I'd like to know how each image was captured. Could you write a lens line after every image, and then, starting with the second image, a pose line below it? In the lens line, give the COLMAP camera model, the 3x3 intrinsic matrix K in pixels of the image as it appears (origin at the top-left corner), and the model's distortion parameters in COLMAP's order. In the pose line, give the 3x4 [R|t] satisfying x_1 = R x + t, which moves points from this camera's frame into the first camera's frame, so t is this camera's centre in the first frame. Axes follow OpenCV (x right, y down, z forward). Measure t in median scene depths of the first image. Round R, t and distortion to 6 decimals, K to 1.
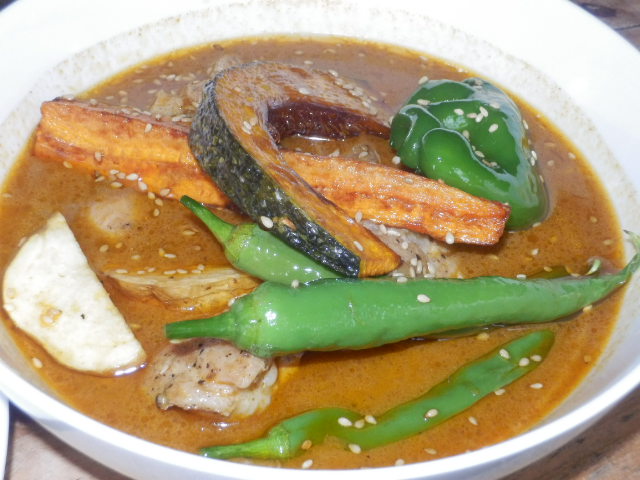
lens RADIAL K [[1005.4, 0, 320.0], [0, 1005.4, 240.0], [0, 0, 1]] dist [-0.051980, 0.049952]
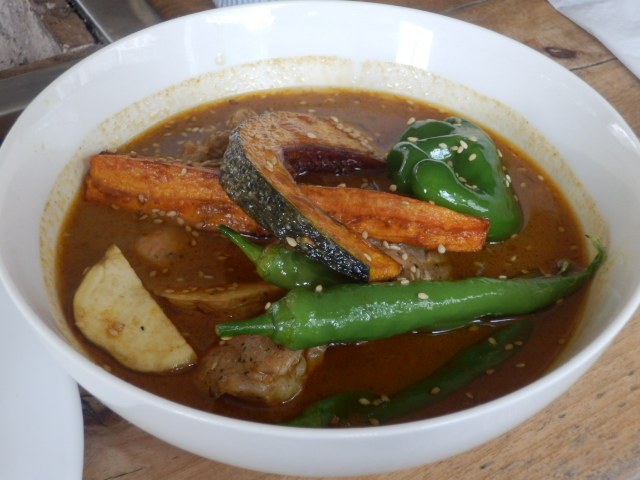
lens RADIAL K [[1005.4, 0, 320.0], [0, 1005.4, 240.0], [0, 0, 1]] dist [-0.051980, 0.049952]
pose [[0.998566, -0.052380, 0.011060, -0.027895], [0.052868, 0.997357, -0.049840, 0.037804], [-0.008420, 0.050353, 0.998696, -0.192524]]
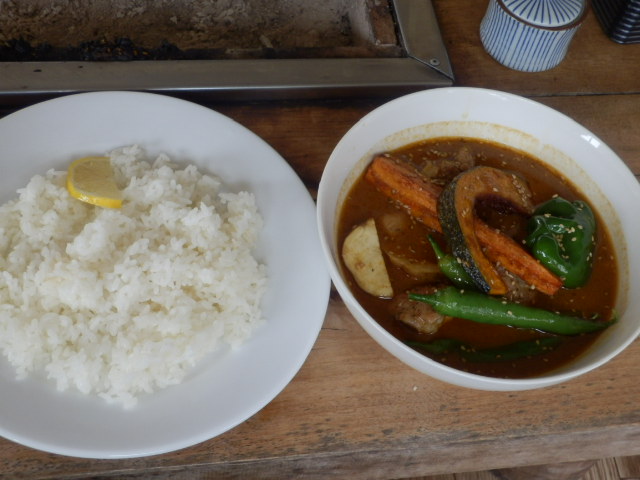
lens RADIAL K [[1005.4, 0, 320.0], [0, 1005.4, 240.0], [0, 0, 1]] dist [-0.051980, 0.049952]
pose [[0.939416, 0.319348, -0.124557, -0.071158], [-0.295317, 0.938501, 0.178893, -0.344088], [0.174026, -0.131271, 0.975952, -1.216087]]
